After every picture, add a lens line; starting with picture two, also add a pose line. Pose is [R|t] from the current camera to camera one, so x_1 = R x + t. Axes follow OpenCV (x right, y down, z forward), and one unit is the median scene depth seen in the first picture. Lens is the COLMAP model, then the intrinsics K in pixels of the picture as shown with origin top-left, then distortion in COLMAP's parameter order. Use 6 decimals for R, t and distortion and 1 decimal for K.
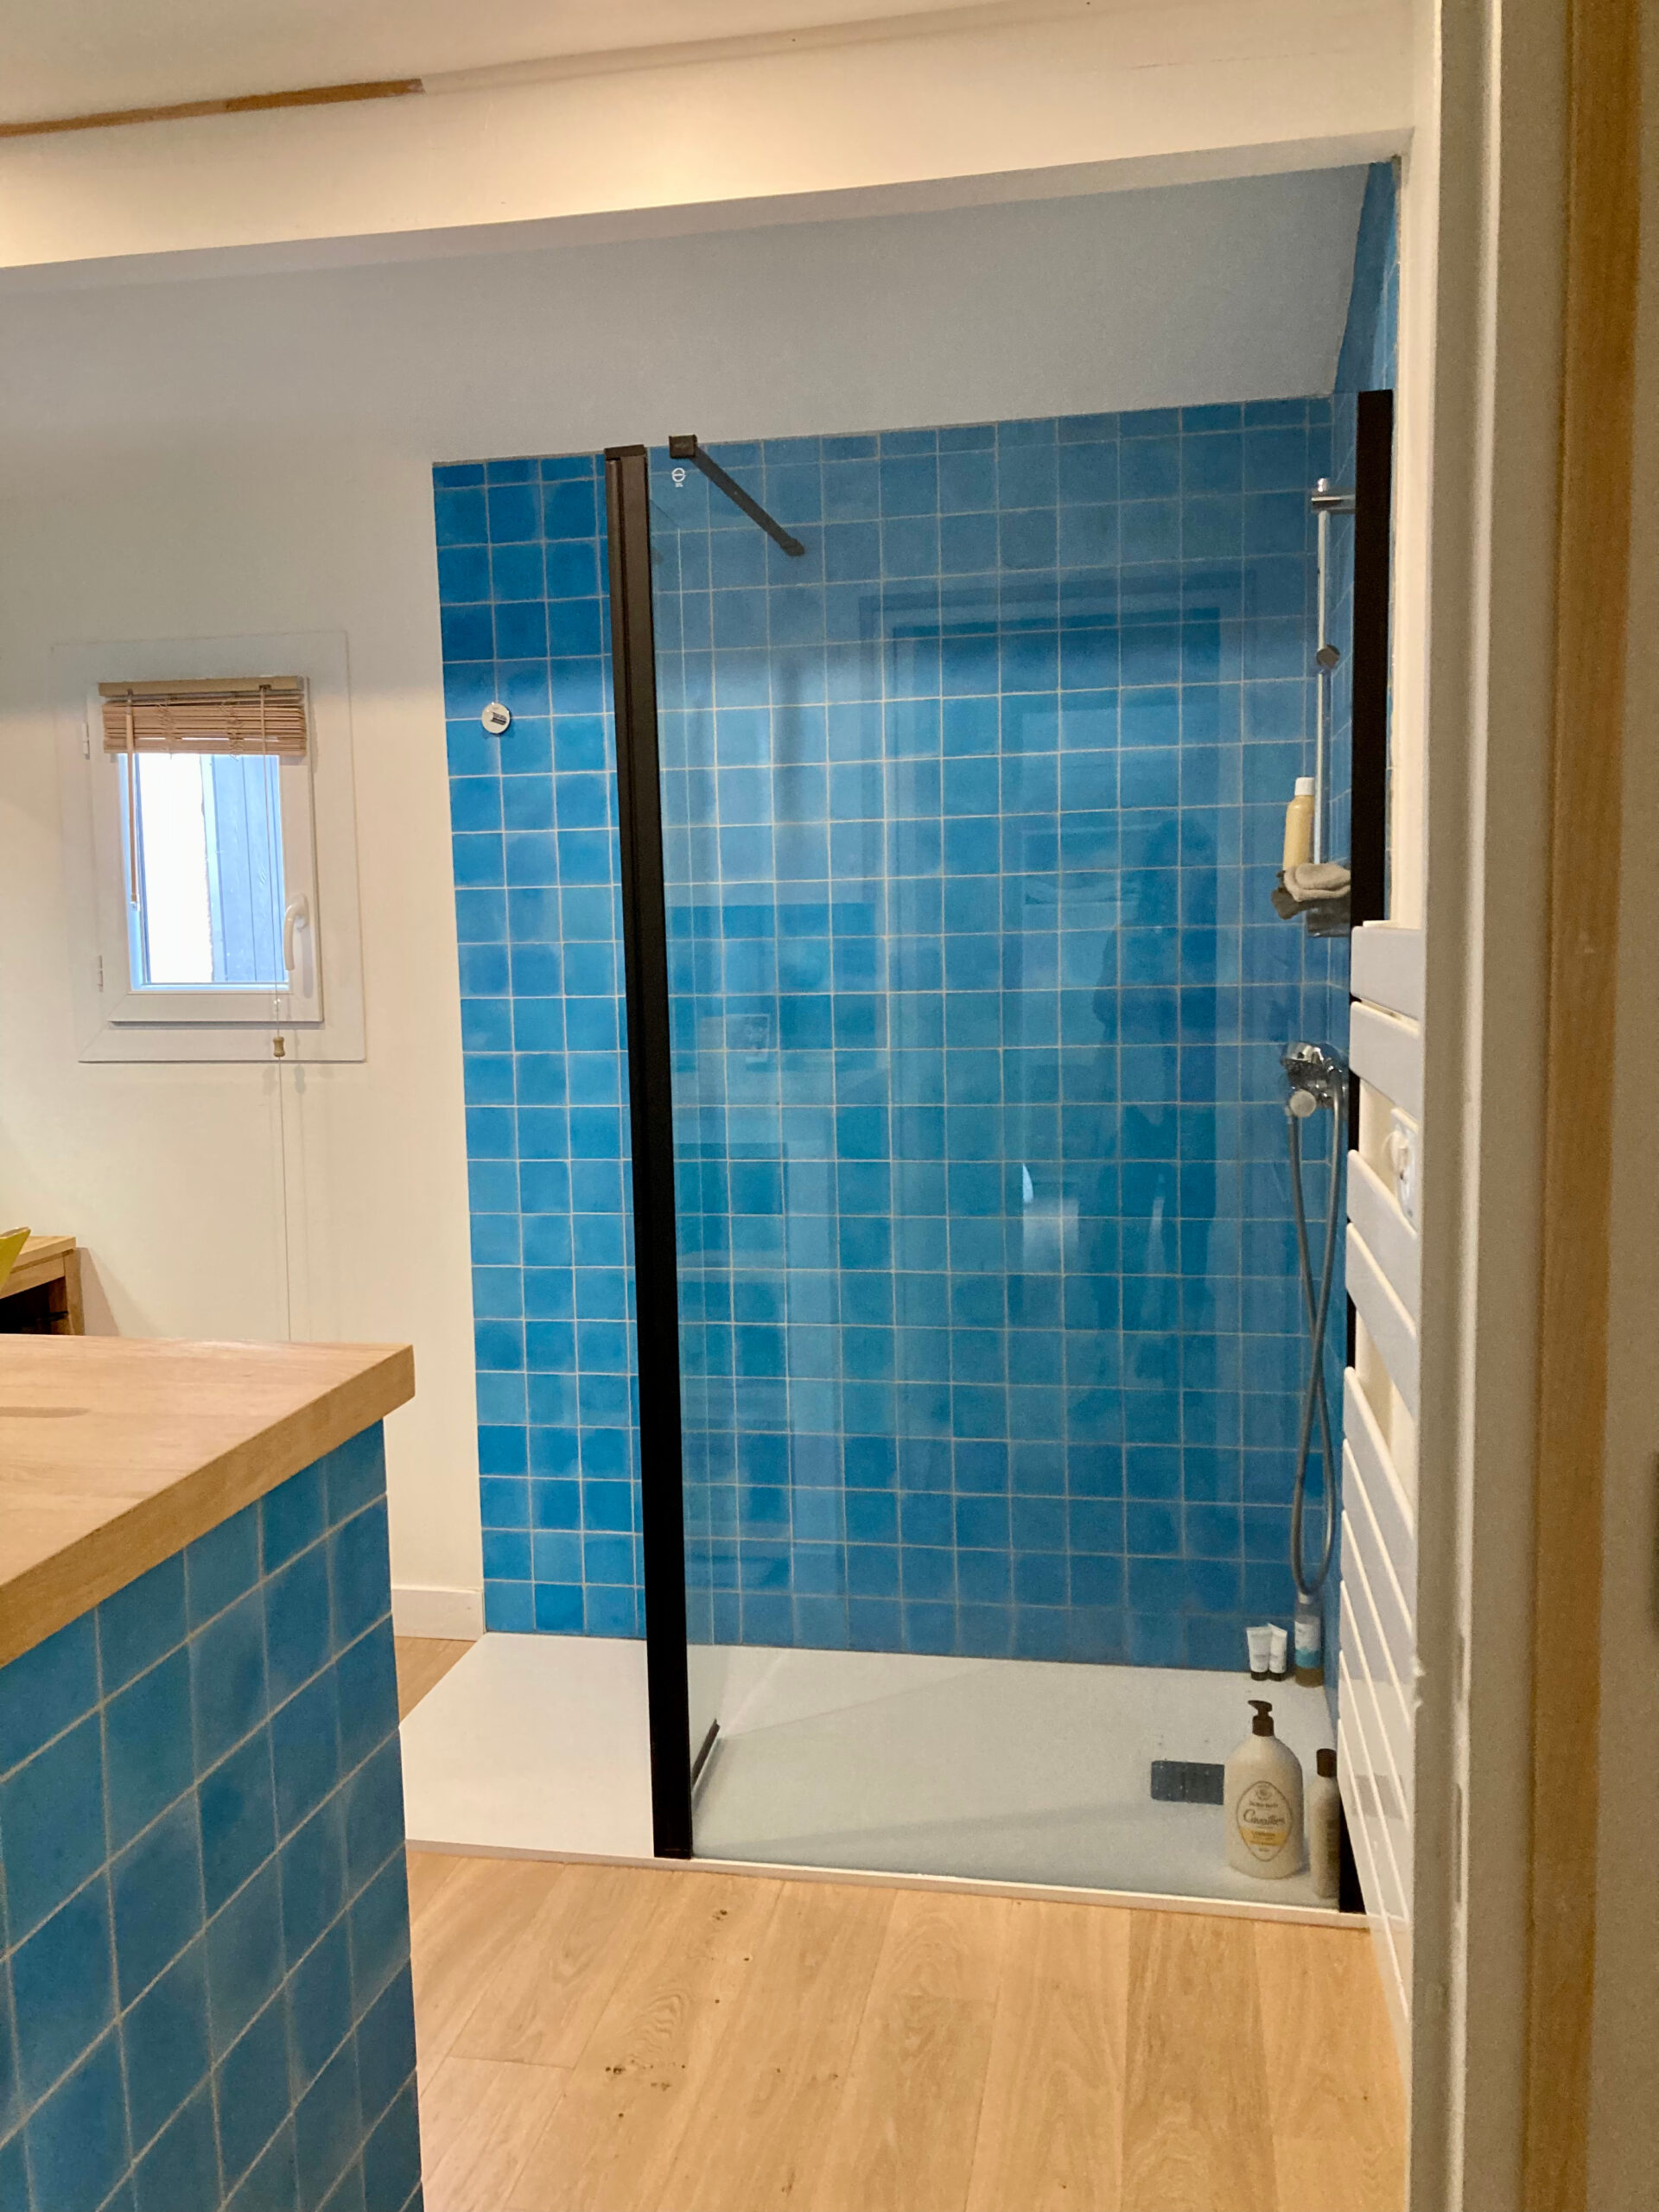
lens RADIAL K [[1834.4, 0, 811.3], [0, 1834.4, 1115.7], [0, 0, 1]] dist [0.054175, -0.058471]
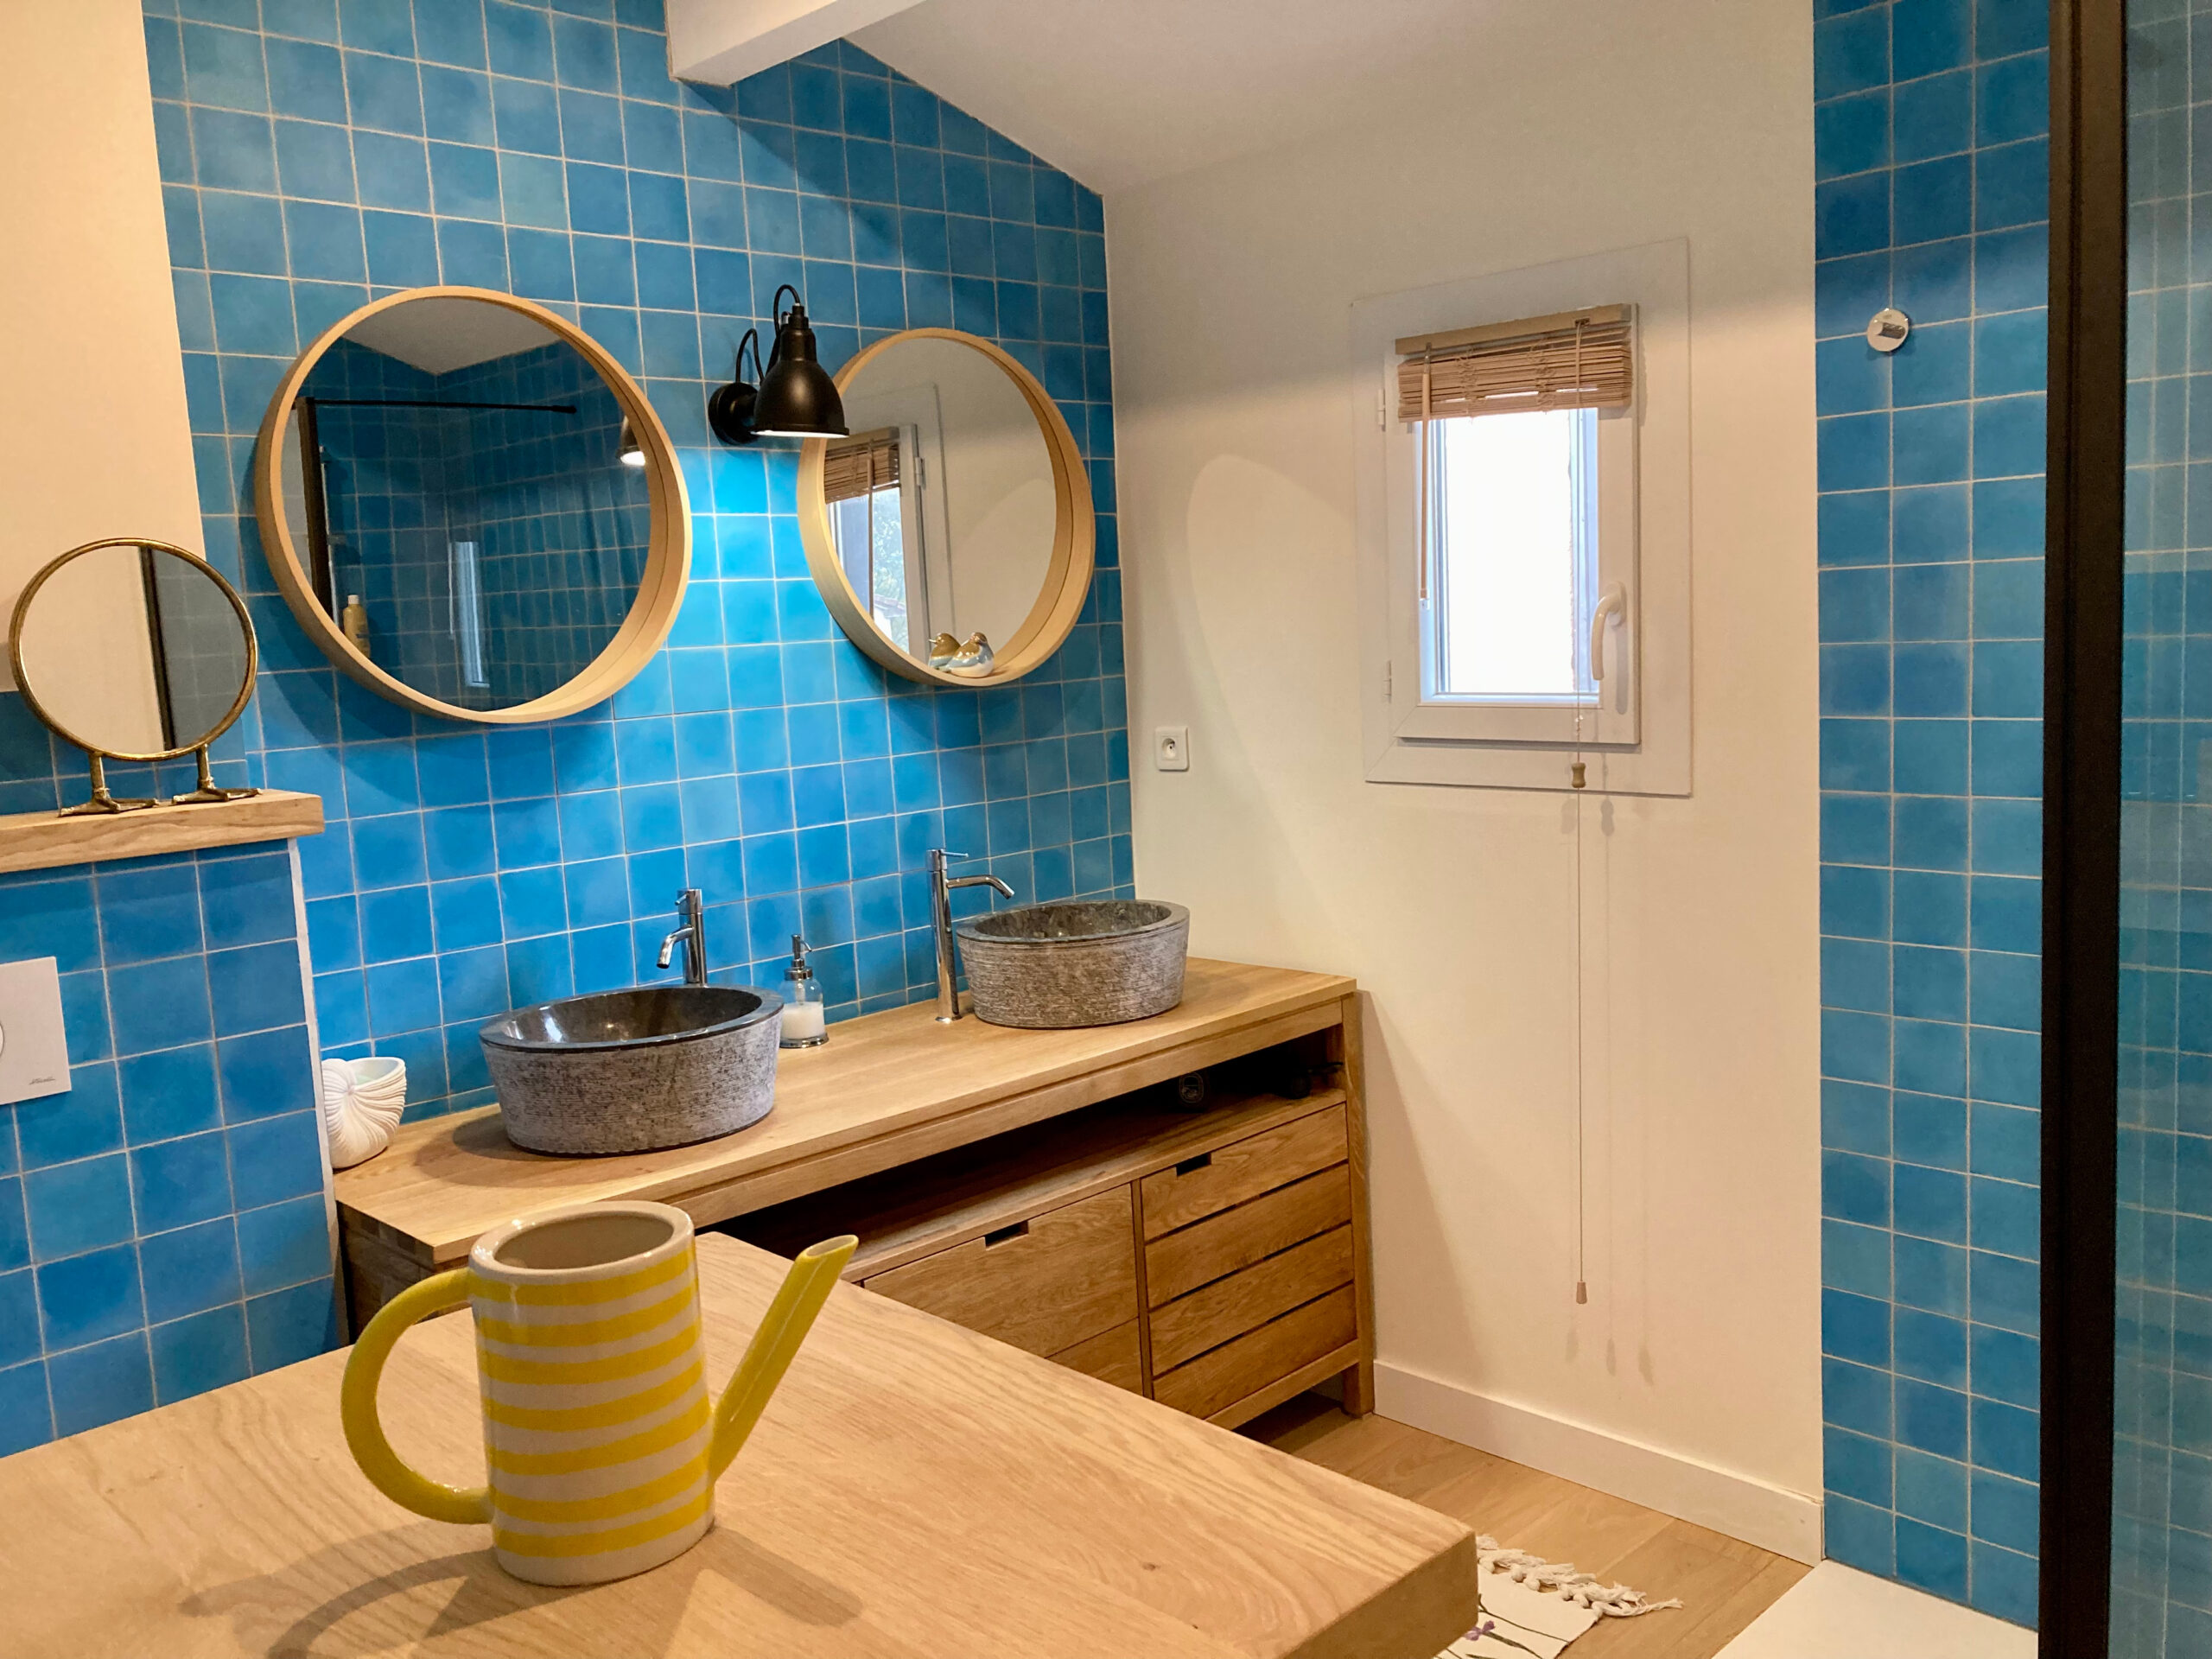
lens RADIAL K [[1834.4, 0, 1128.7], [0, 1834.4, 823.1], [0, 0, 1]] dist [0.054175, -0.058471]
pose [[0.829527, 0.048937, -0.556318, -0.005768], [-0.031576, 0.998670, 0.040766, -0.042935], [0.557573, -0.016250, 0.829969, 0.226401]]
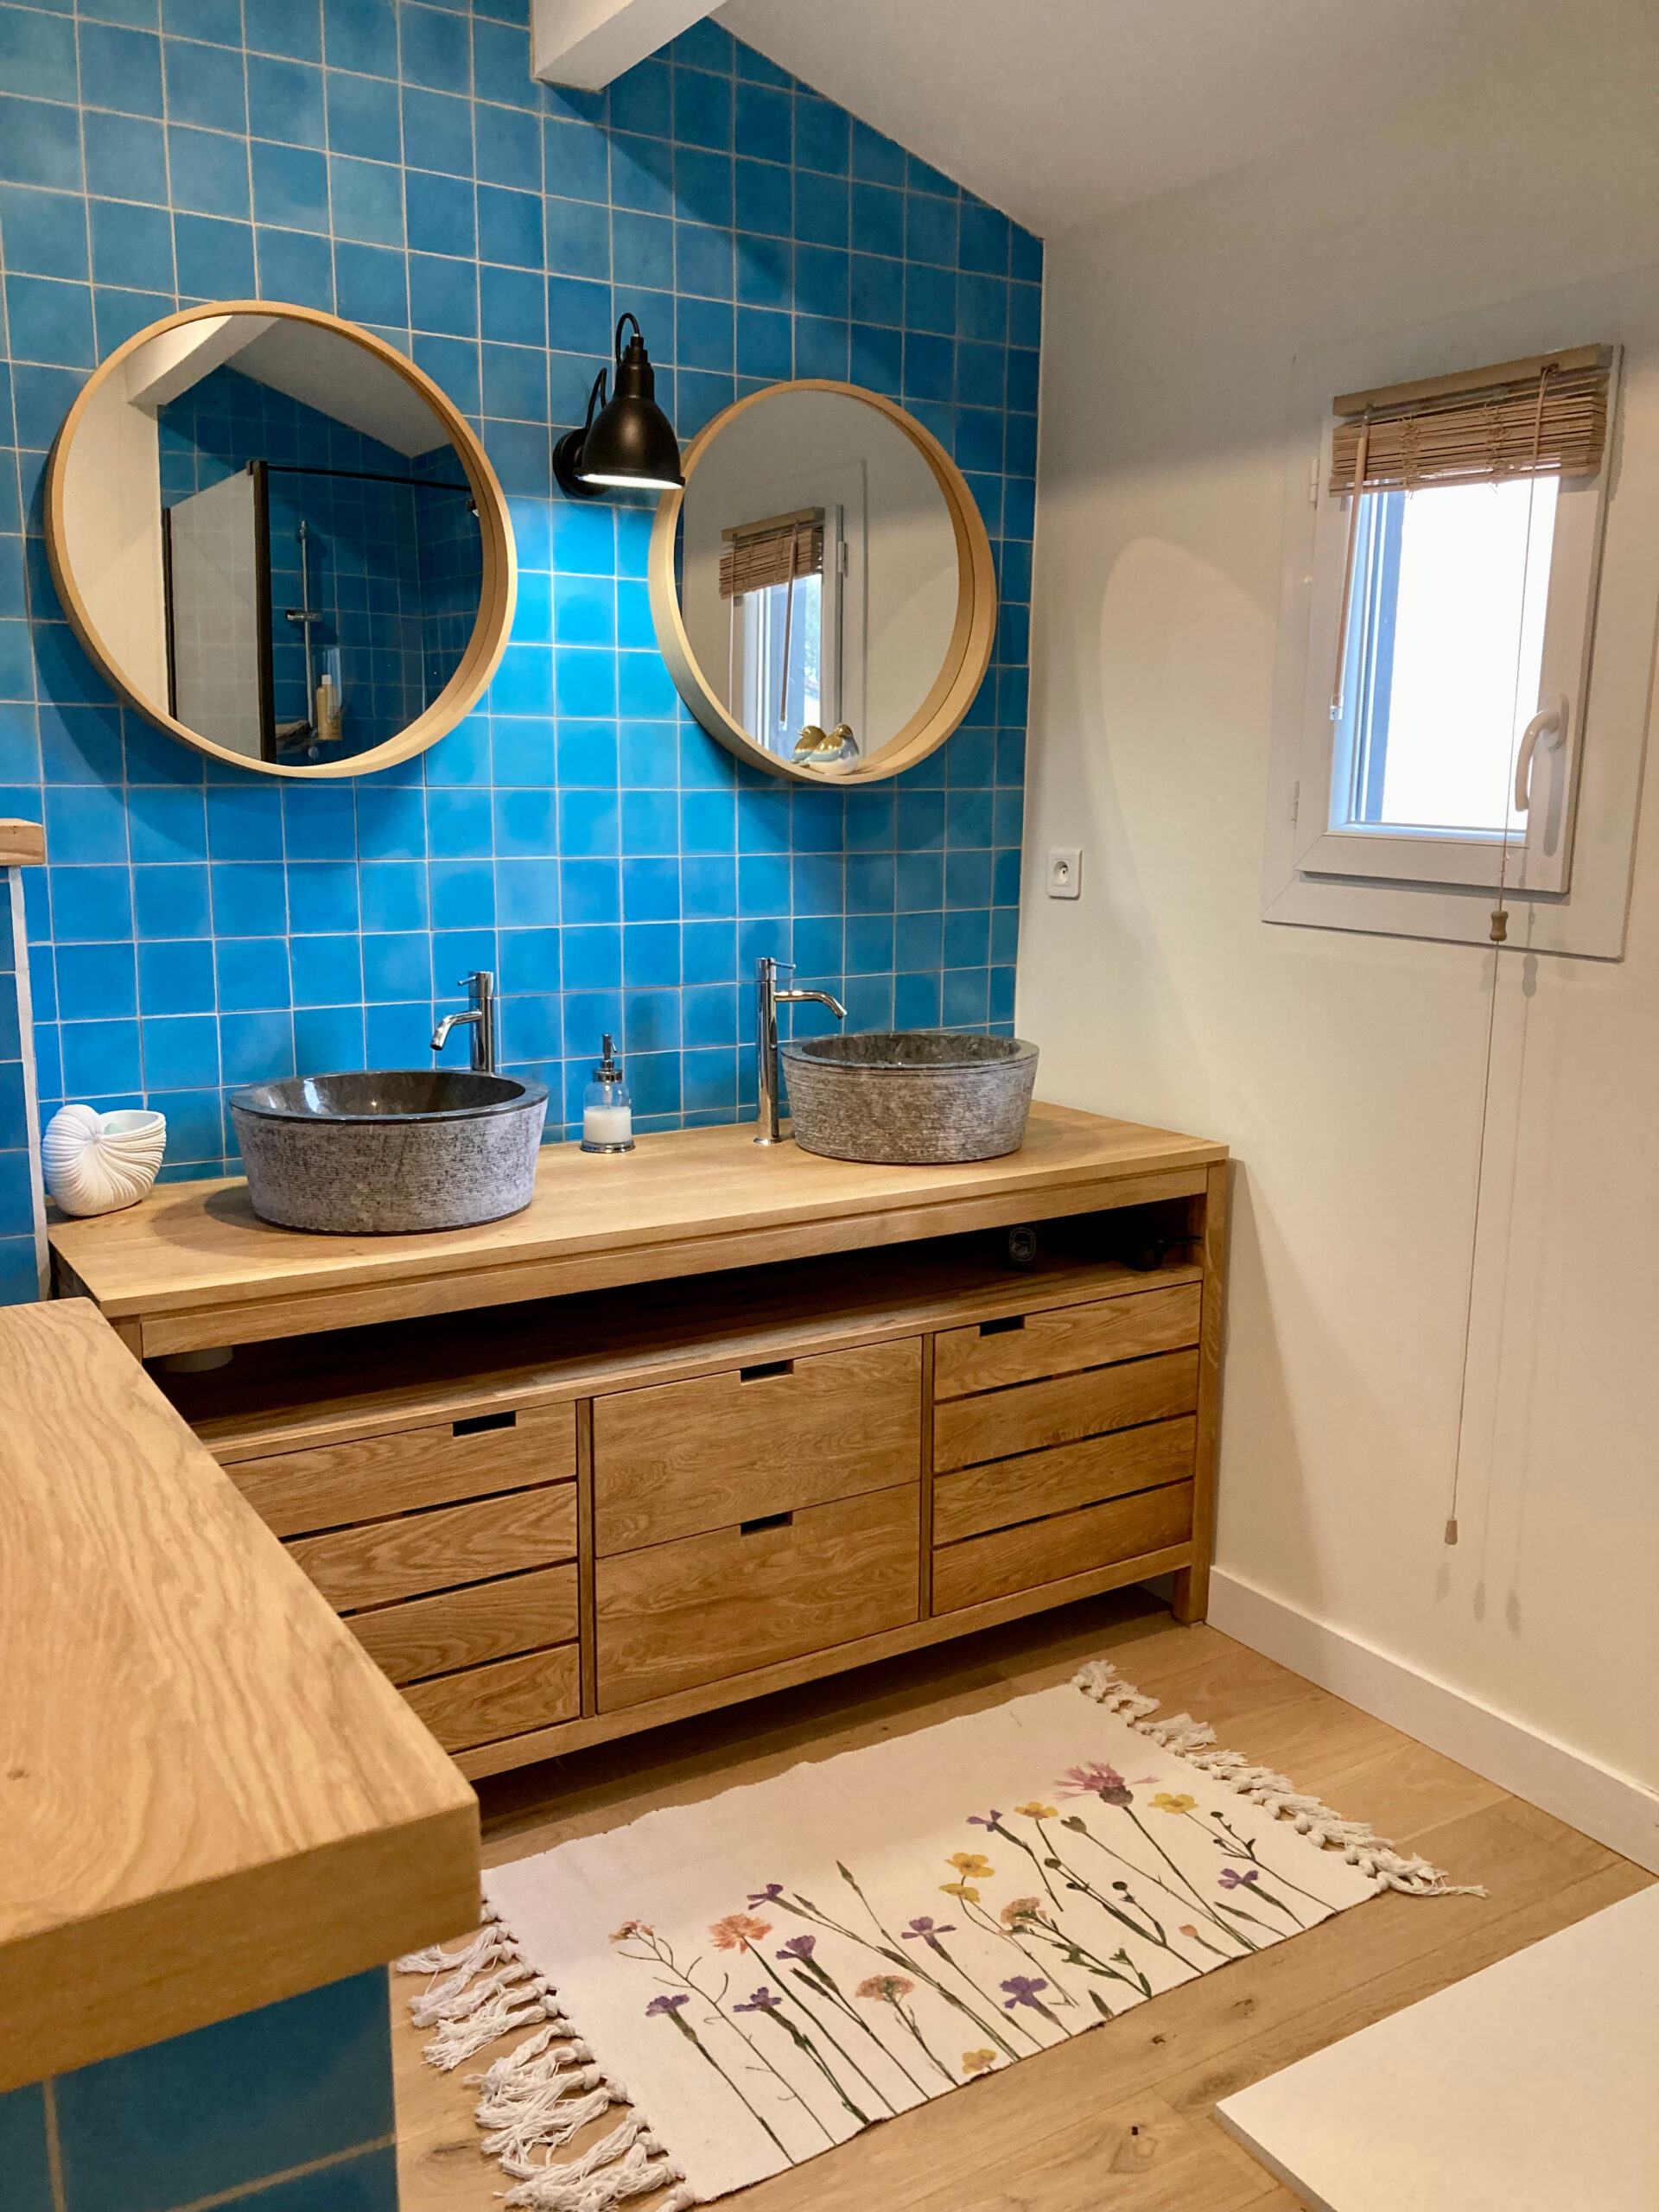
lens RADIAL K [[1834.4, 0, 827.6], [0, 1834.4, 1112.1], [0, 0, 1]] dist [0.054175, -0.058471]
pose [[0.687681, 0.164693, -0.707086, 0.032968], [-0.107214, 0.986289, 0.125453, -0.028863], [0.718053, -0.010463, 0.695910, 0.356383]]
